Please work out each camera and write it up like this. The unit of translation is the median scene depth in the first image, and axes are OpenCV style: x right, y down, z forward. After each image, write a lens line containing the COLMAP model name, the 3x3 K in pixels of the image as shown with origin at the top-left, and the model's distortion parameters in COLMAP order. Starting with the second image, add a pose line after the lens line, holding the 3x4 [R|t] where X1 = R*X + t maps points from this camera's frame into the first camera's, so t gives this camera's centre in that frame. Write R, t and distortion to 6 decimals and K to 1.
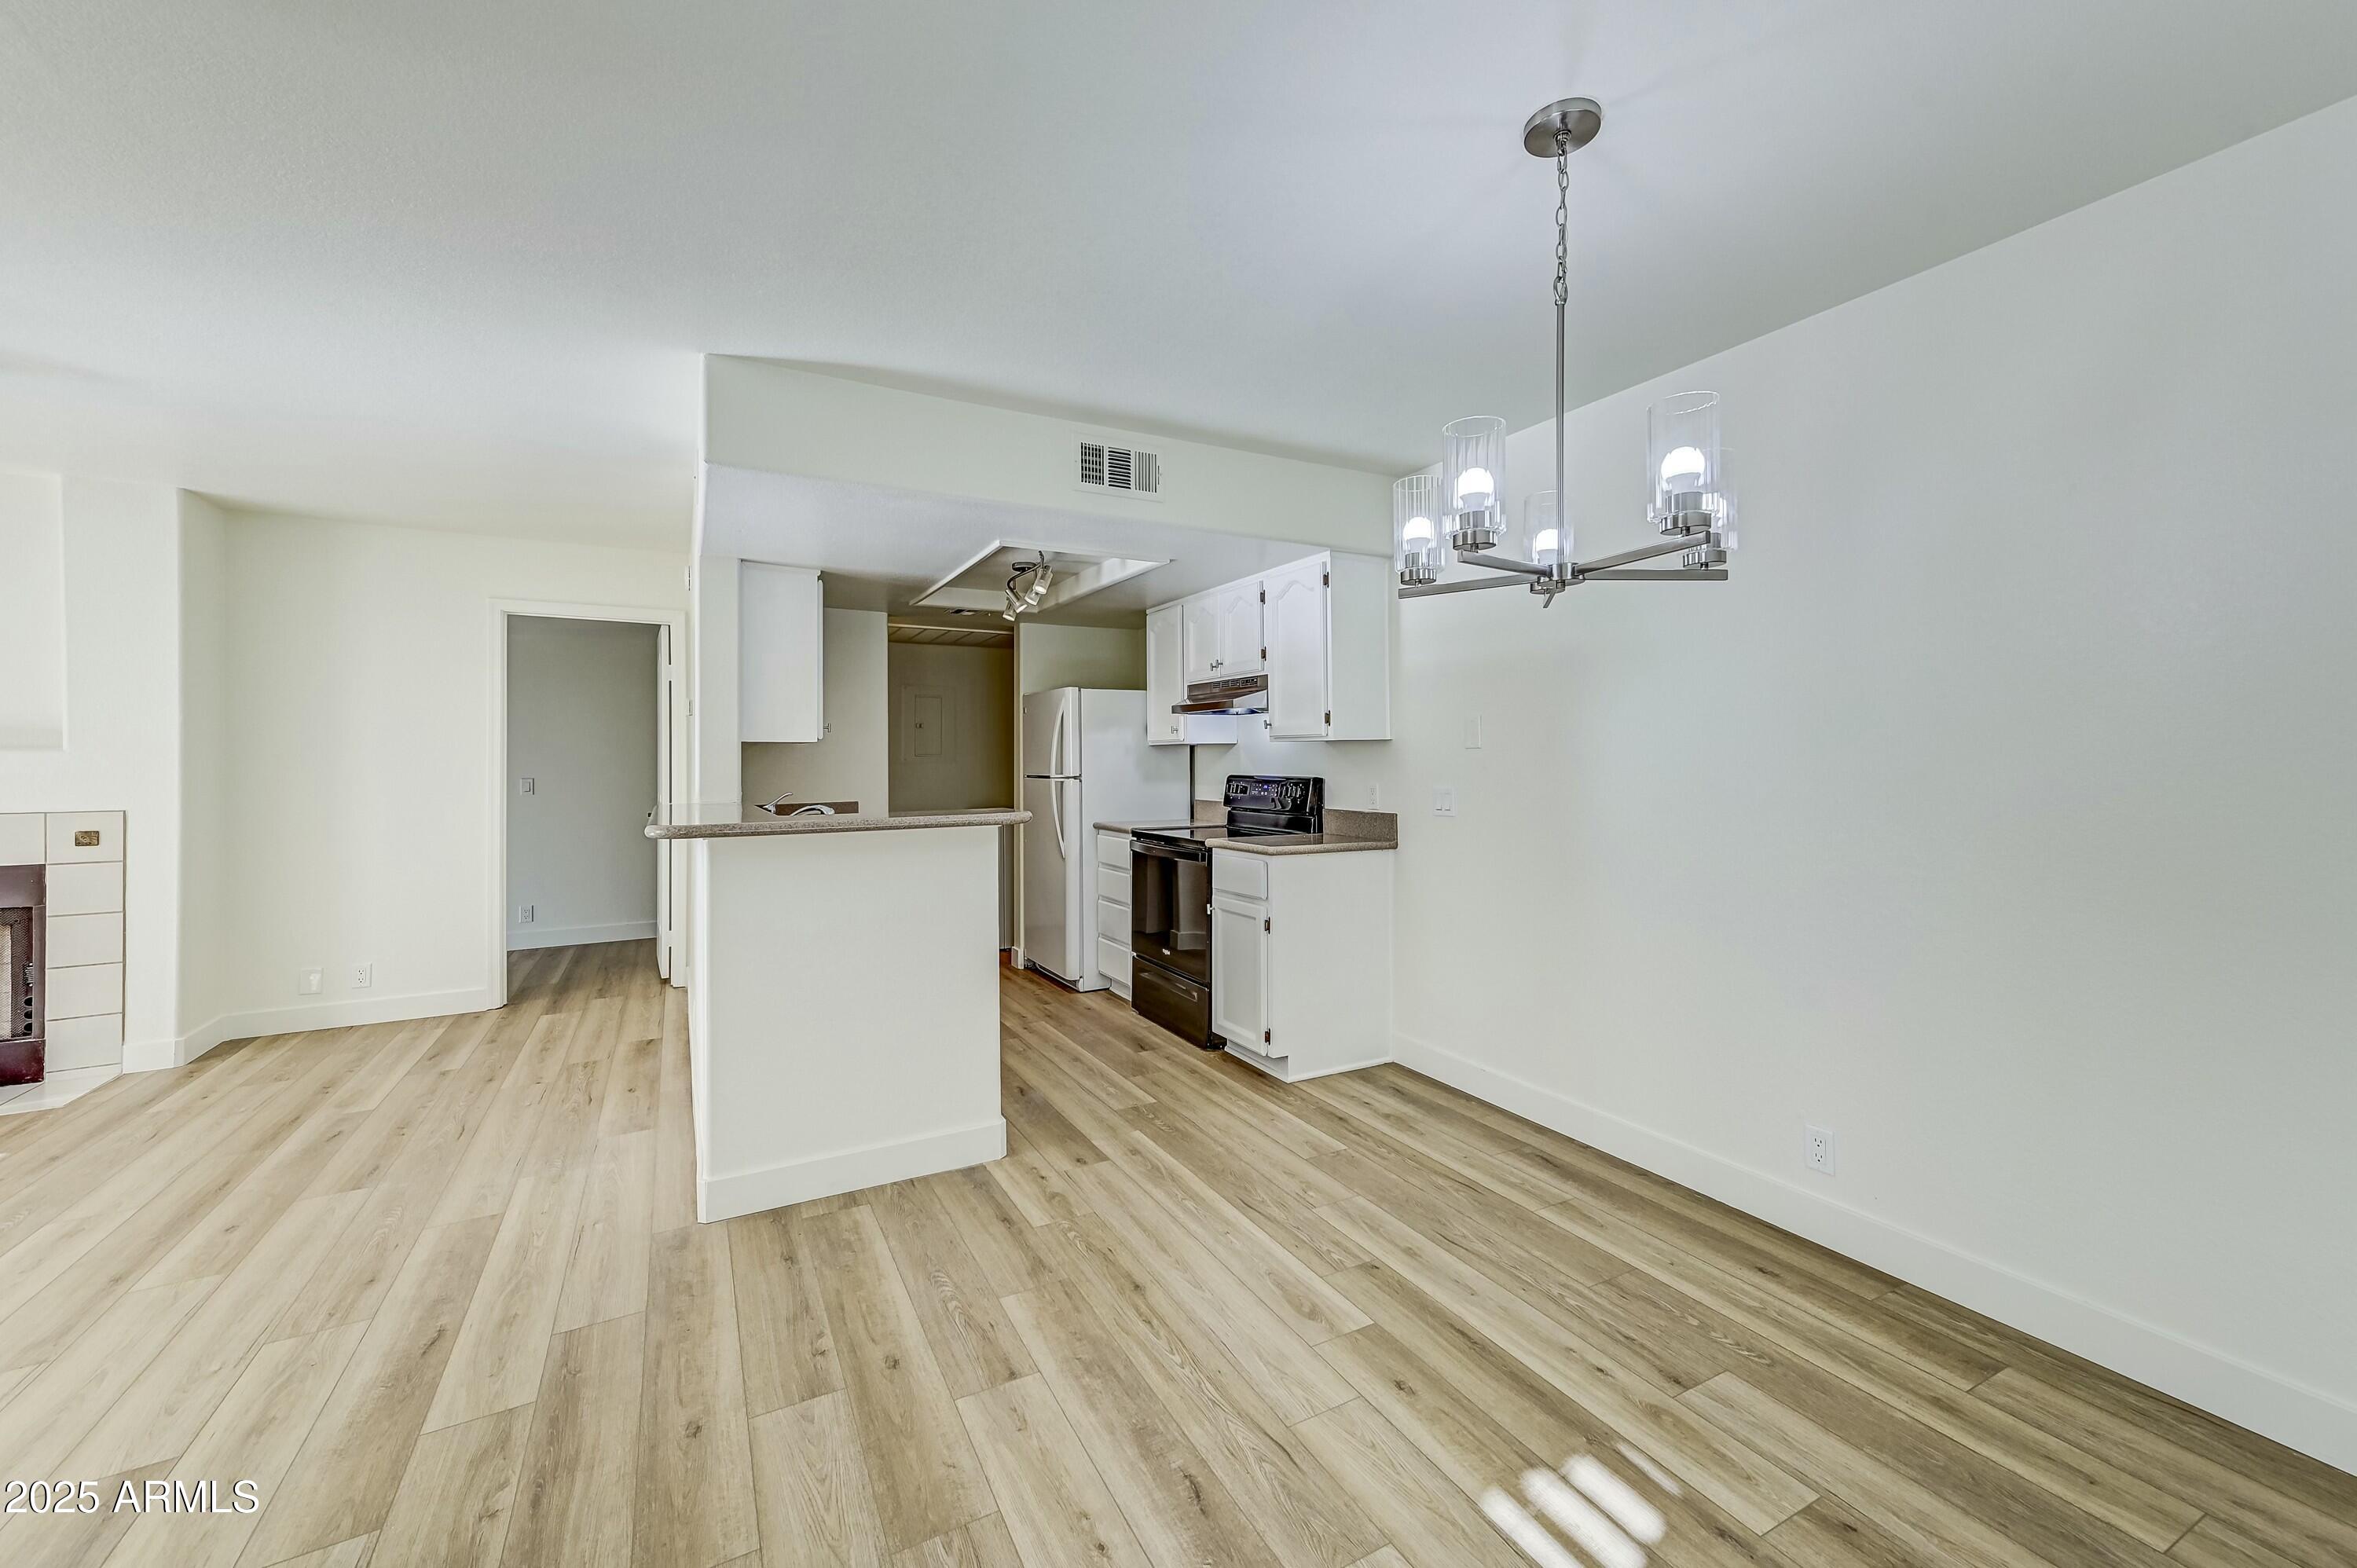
lens RADIAL K [[931.4, 0, 1172.1], [0, 931.4, 752.5], [0, 0, 1]] dist [0.020245, 0.001729]
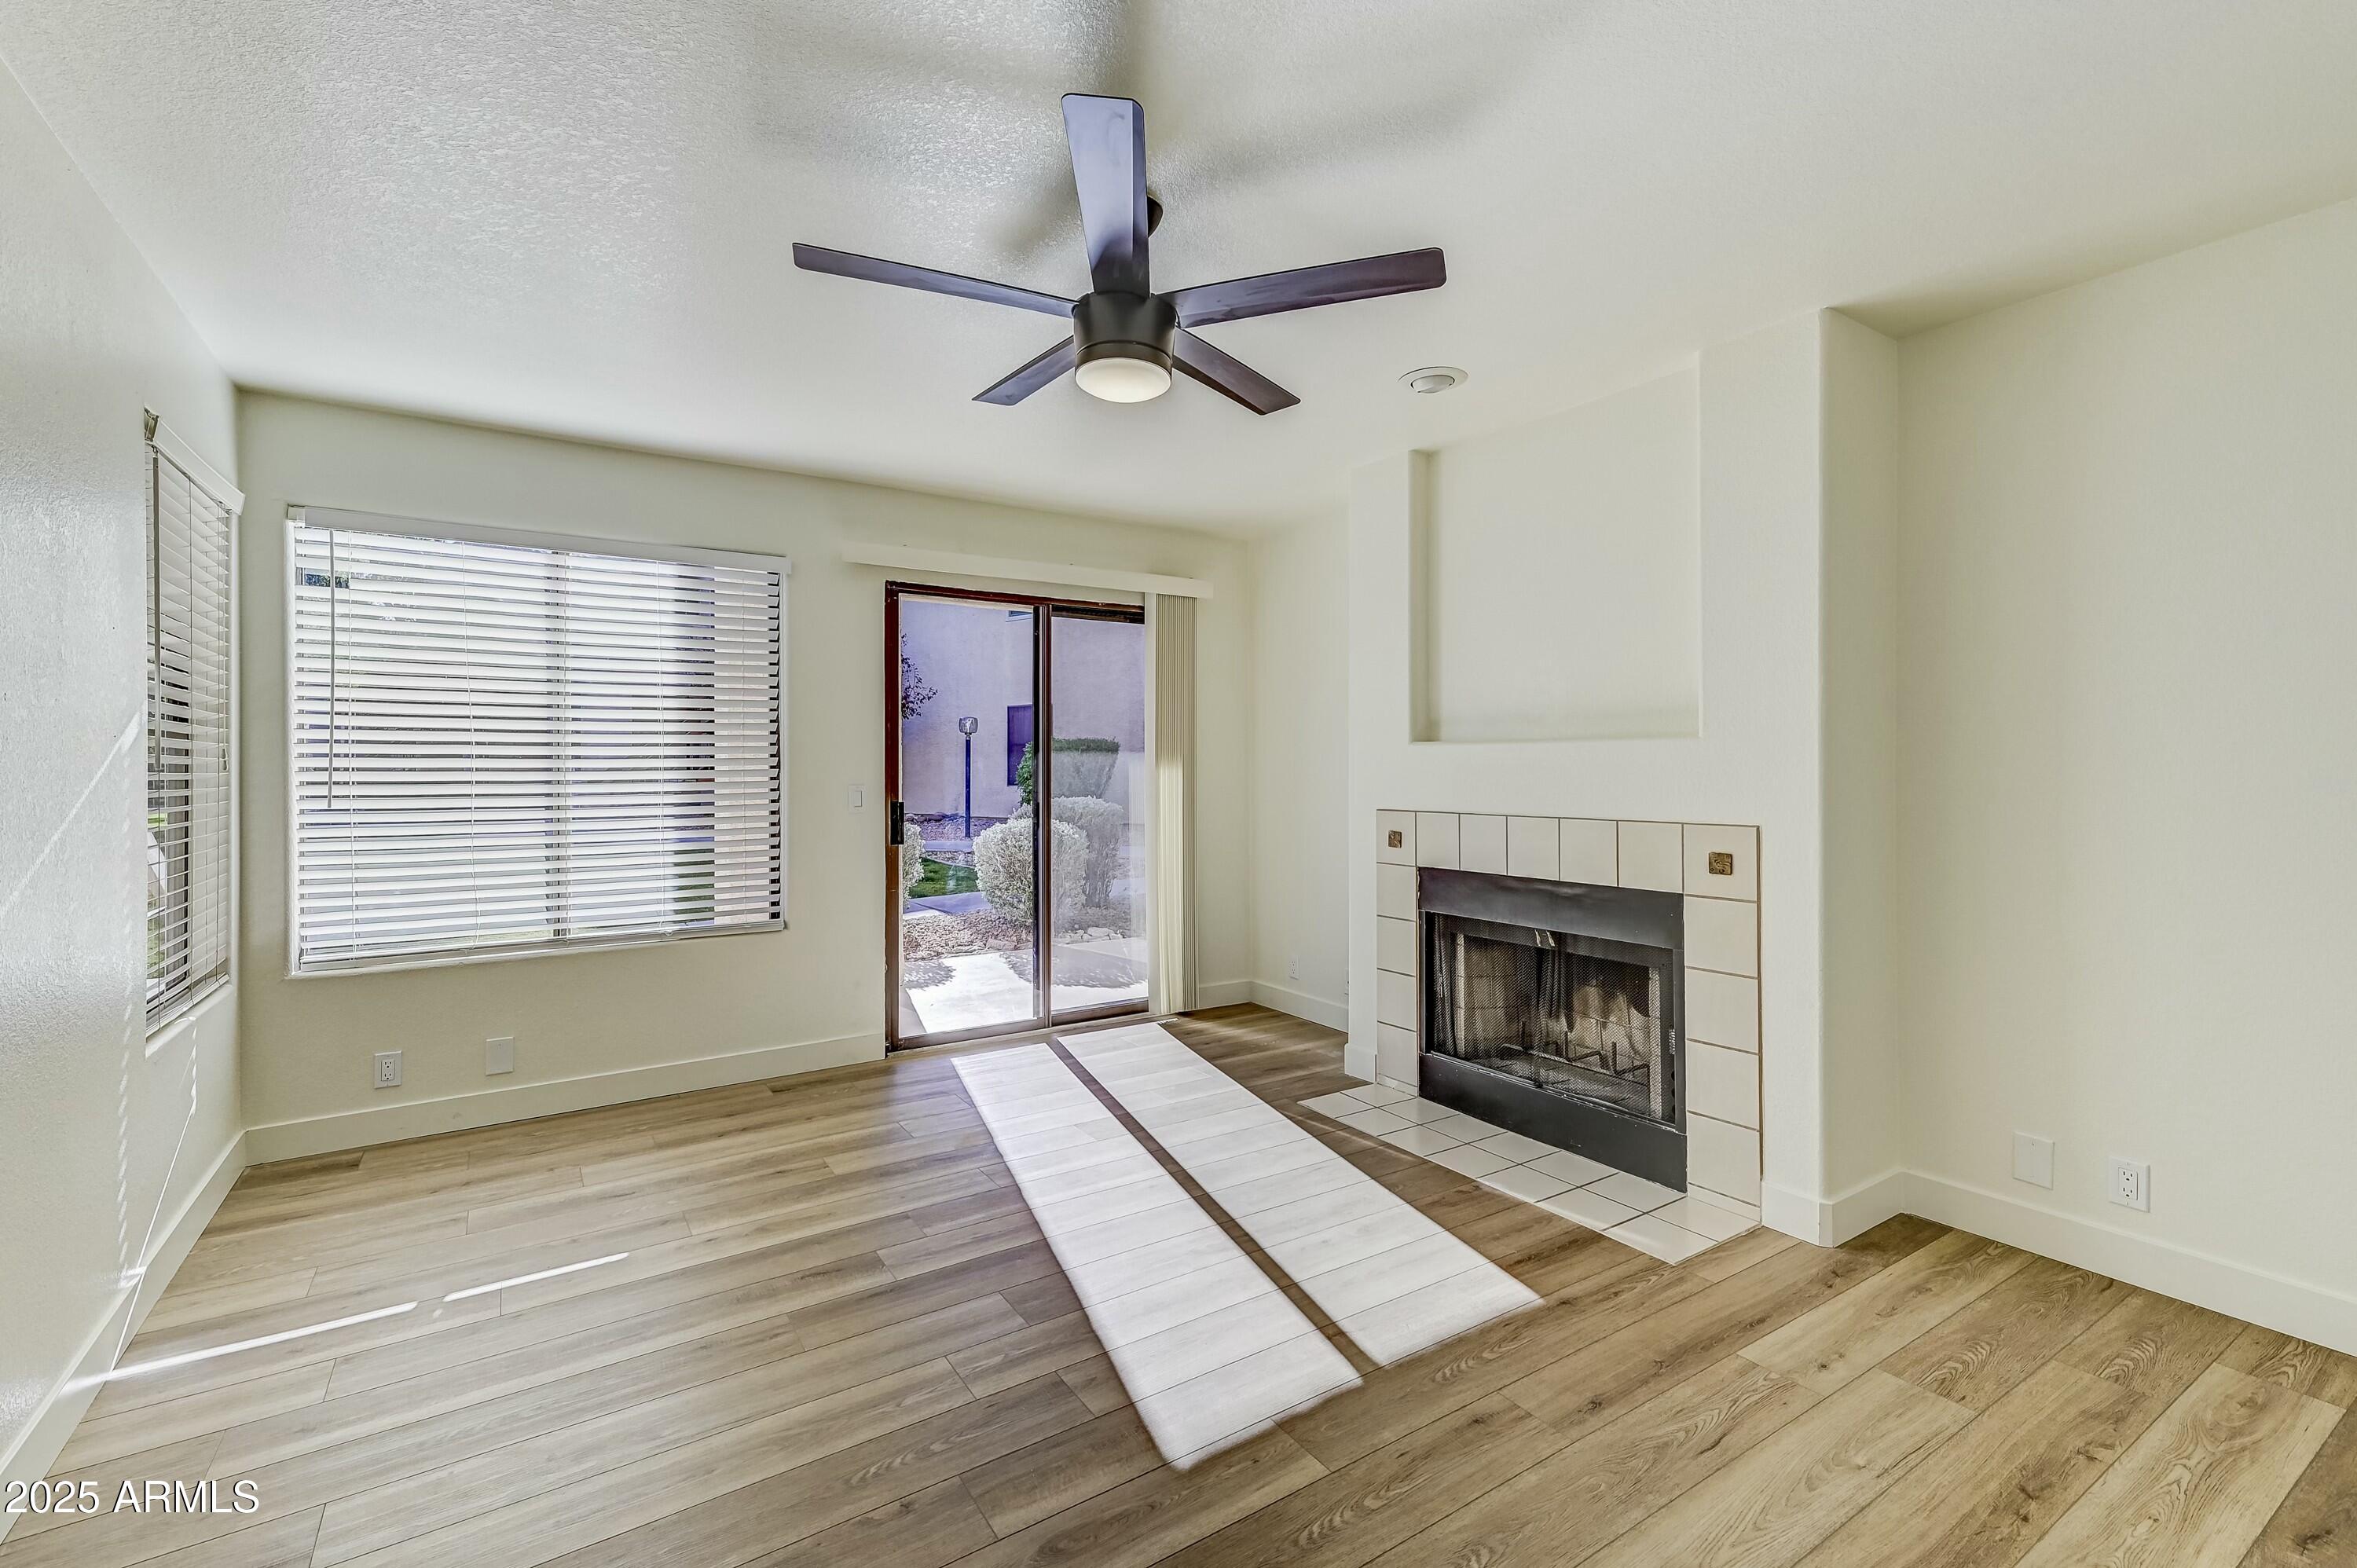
lens RADIAL K [[1003.2, 0, 1165.7], [0, 1003.2, 777.1], [0, 0, 1]] dist [0.009856, 0.000128]
pose [[0.077767, 0.013216, -0.996884, -0.572853], [0.015238, 0.999780, 0.014443, 0.012945], [0.996855, -0.016313, 0.077548, 0.711519]]
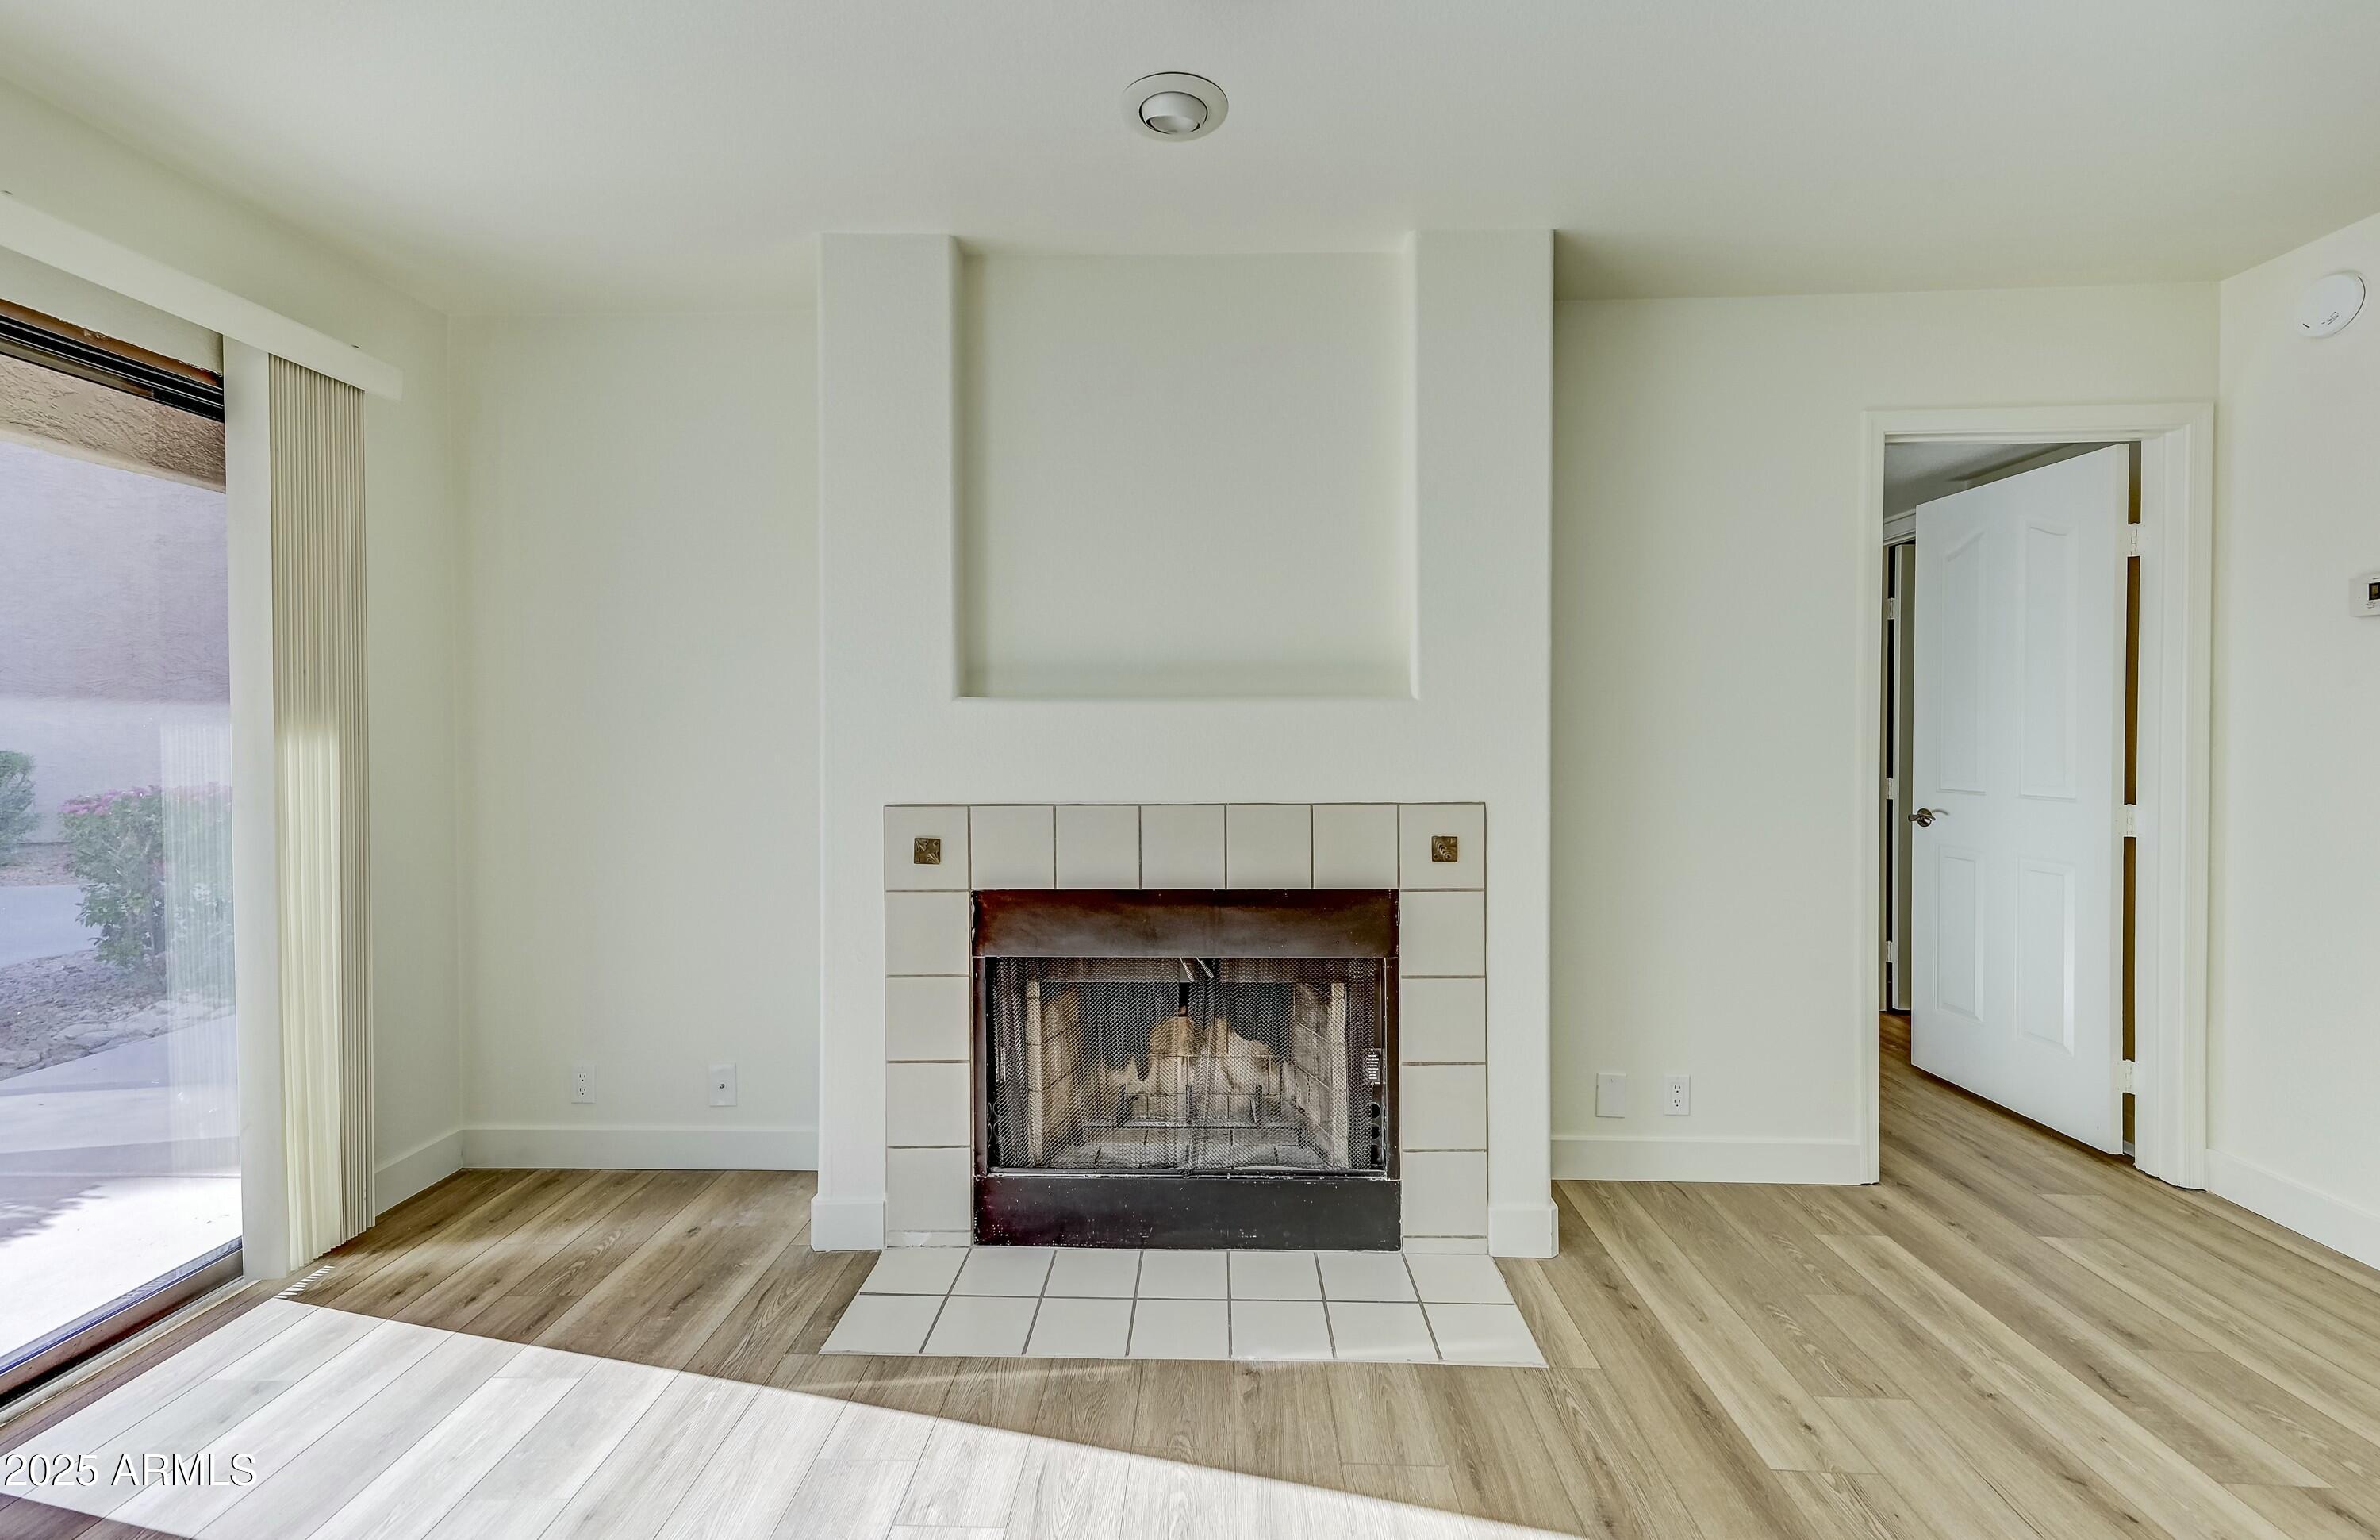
lens RADIAL K [[994.6, 0, 1188.4], [0, 994.6, 752.0], [0, 0, 1]] dist [0.014683, 0.001571]
pose [[0.862375, 0.011614, -0.506137, -1.253814], [0.007459, 0.999337, 0.035642, 0.008834], [0.506215, -0.034512, 0.861716, 0.518280]]
